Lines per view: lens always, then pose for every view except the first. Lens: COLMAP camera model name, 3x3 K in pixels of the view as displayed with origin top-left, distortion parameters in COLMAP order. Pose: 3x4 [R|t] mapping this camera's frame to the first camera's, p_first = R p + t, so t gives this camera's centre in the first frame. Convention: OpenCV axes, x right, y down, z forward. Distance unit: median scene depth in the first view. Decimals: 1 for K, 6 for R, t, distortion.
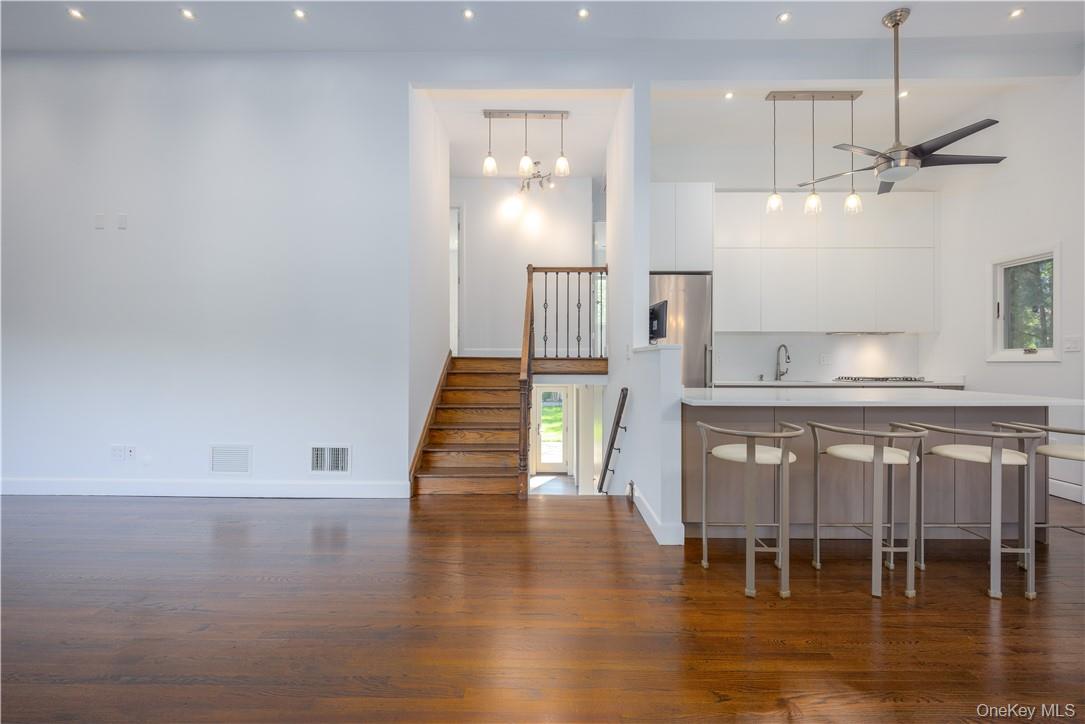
lens RADIAL K [[483.8, 0, 543.2], [0, 483.8, 364.1], [0, 0, 1]] dist [-0.002842, 0.000584]
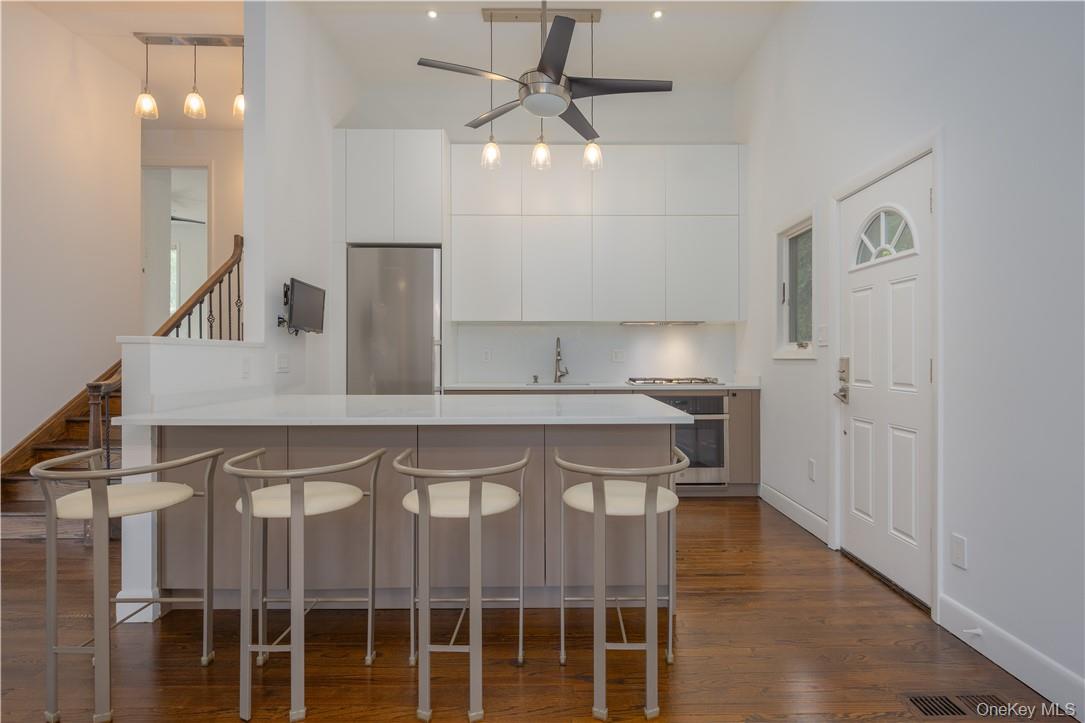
lens RADIAL K [[546.1, 0, 544.7], [0, 546.1, 363.6], [0, 0, 1]] dist [-0.000720, 0.000674]
pose [[0.999809, -0.003045, 0.019308, 0.506619], [0.002959, 0.999986, 0.004476, -0.002348], [-0.019322, -0.004418, 0.999804, 0.116914]]
